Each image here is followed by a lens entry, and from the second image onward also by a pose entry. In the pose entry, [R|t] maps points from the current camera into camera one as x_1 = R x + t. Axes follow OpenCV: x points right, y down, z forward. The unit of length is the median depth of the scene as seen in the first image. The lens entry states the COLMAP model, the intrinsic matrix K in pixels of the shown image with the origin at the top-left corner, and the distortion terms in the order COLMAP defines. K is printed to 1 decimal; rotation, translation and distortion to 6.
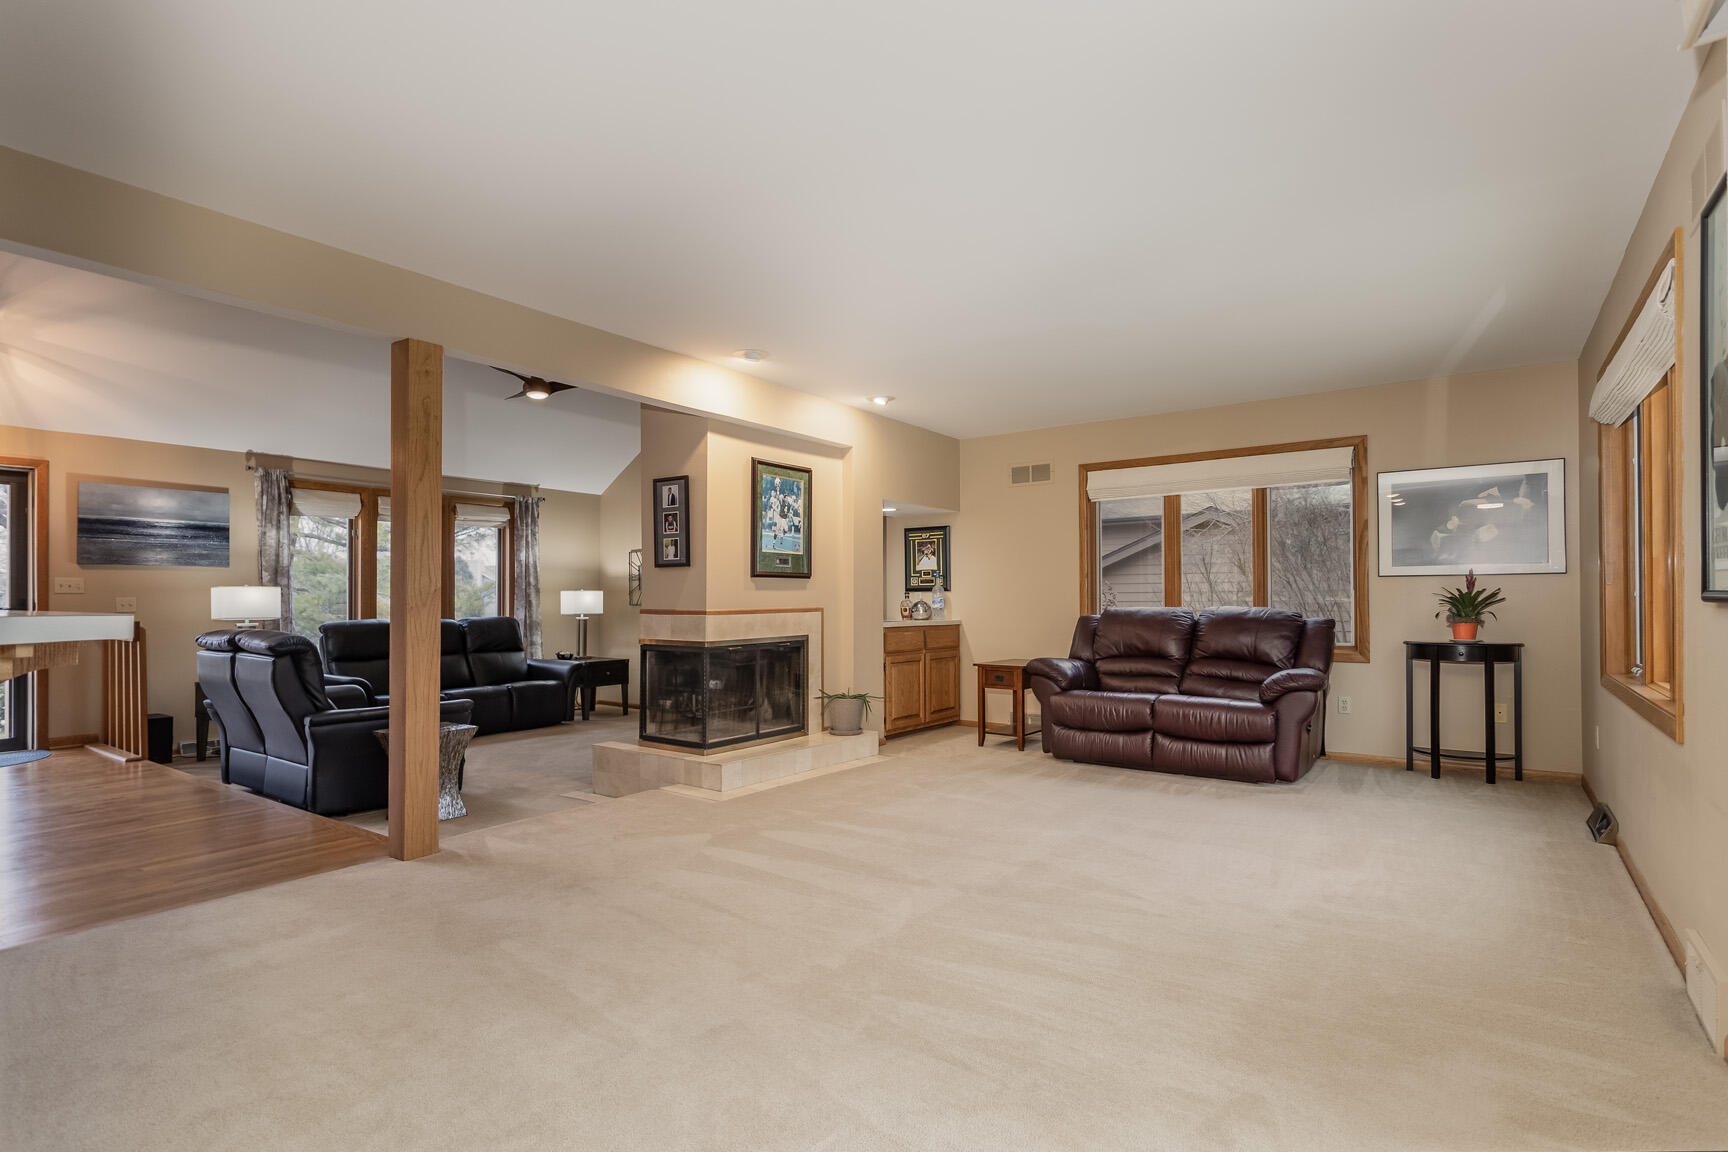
lens RADIAL K [[848.6, 0, 847.6], [0, 848.6, 591.1], [0, 0, 1]] dist [0.000121, 0.001019]
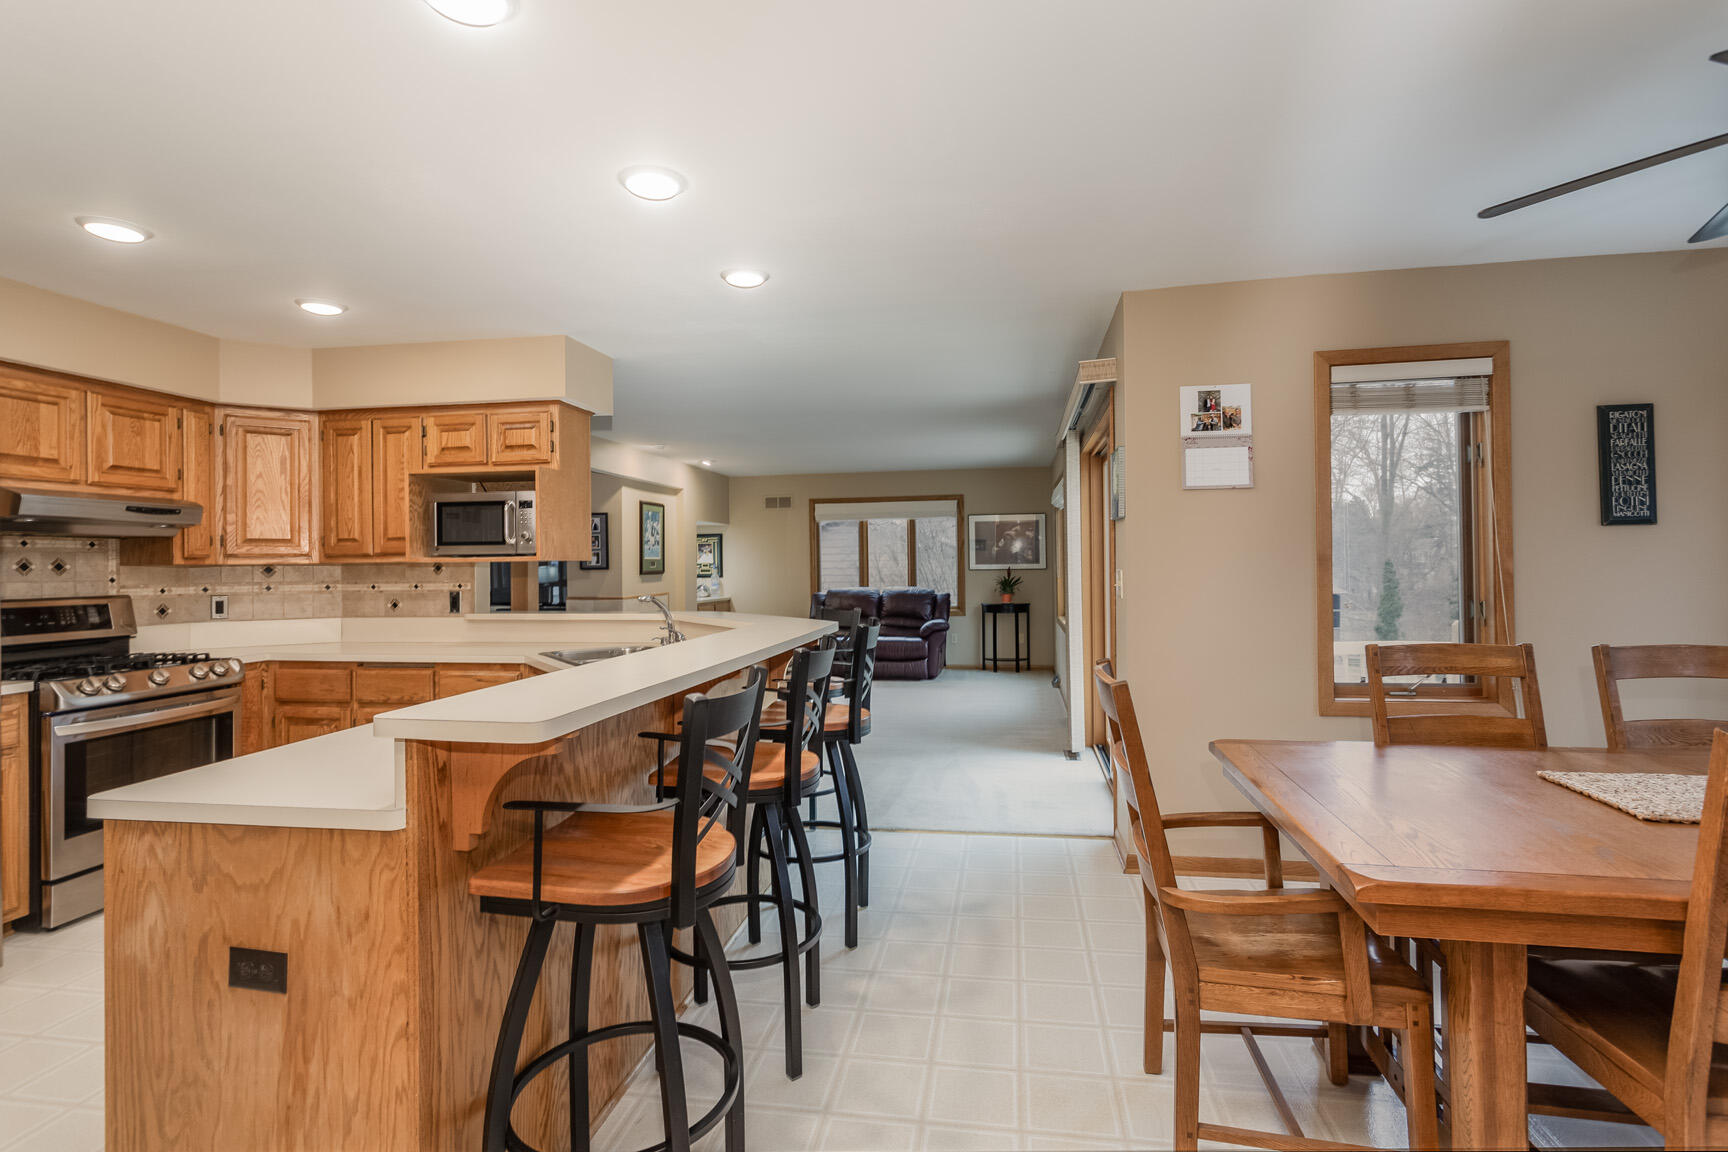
lens RADIAL K [[848.6, 0, 838.8], [0, 848.6, 577.4], [0, 0, 1]] dist [0.000121, 0.001019]
pose [[0.905182, -0.014373, 0.424781, -0.424414], [0.005325, 0.999733, 0.022481, -0.042774], [-0.424991, -0.018088, 0.905017, -0.565681]]
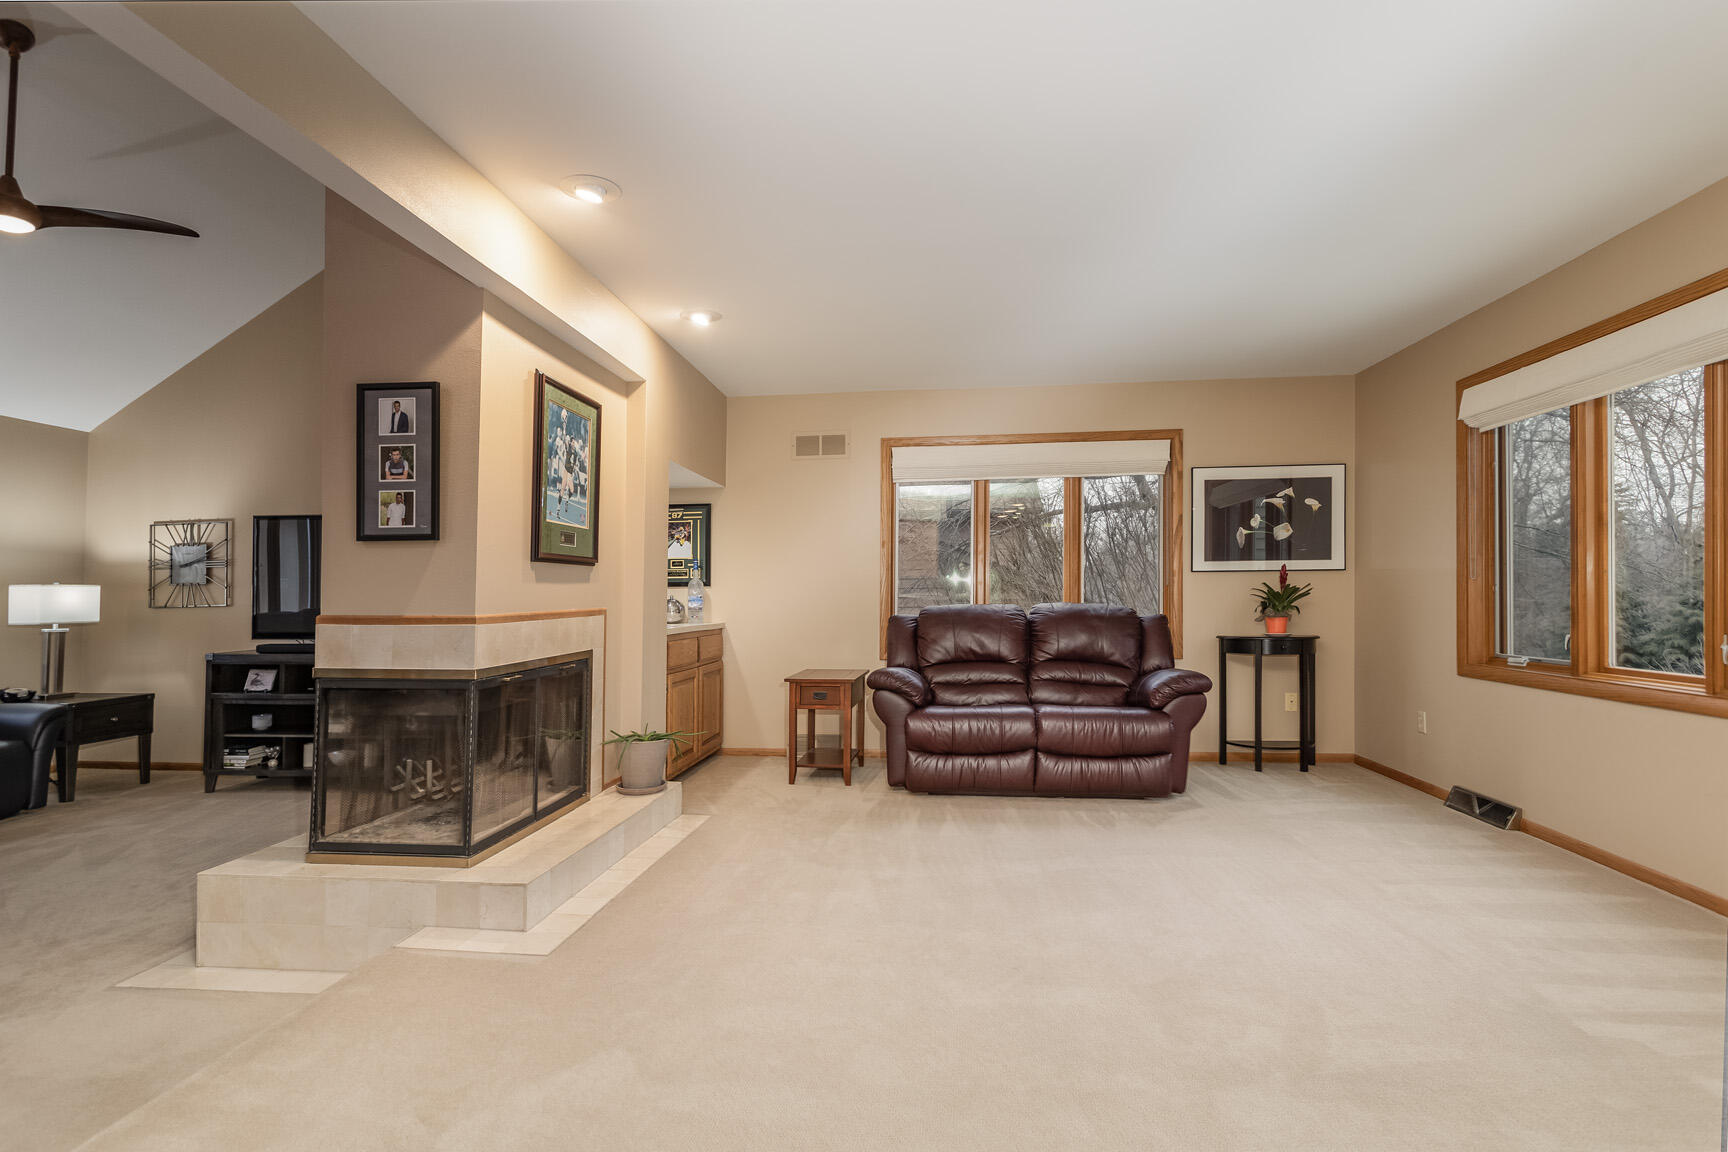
lens RADIAL K [[848.6, 0, 854.0], [0, 848.6, 573.0], [0, 0, 1]] dist [0.000121, 0.001019]
pose [[0.865591, 0.010639, 0.500639, -0.206818], [-0.001177, 0.999815, -0.019212, 0.003454], [-0.500751, 0.016041, 0.865443, 0.322904]]
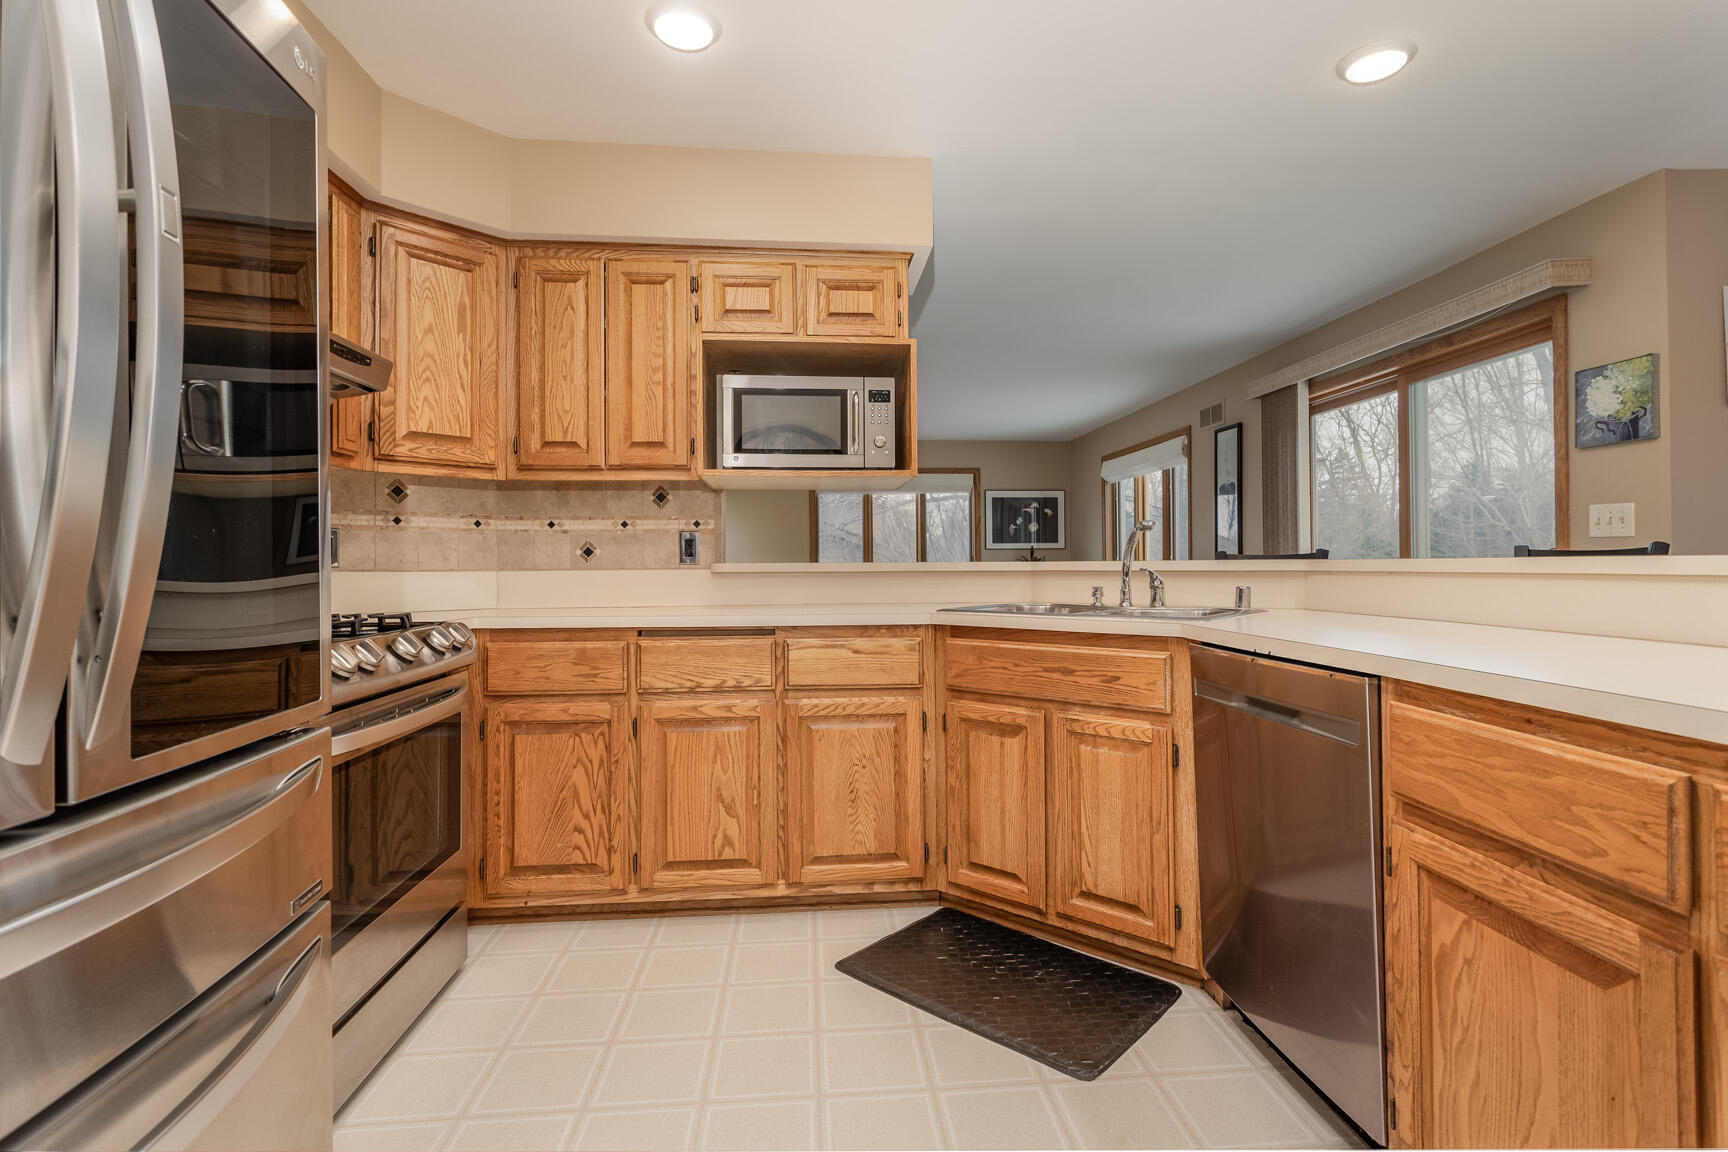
lens RADIAL K [[848.6, 0, 855.5], [0, 848.6, 563.3], [0, 0, 1]] dist [0.000121, 0.001019]
pose [[0.760489, -0.001103, 0.649350, -0.695019], [-0.000917, 0.999996, 0.002772, 0.007010], [-0.649350, -0.002704, 0.760485, -0.159948]]
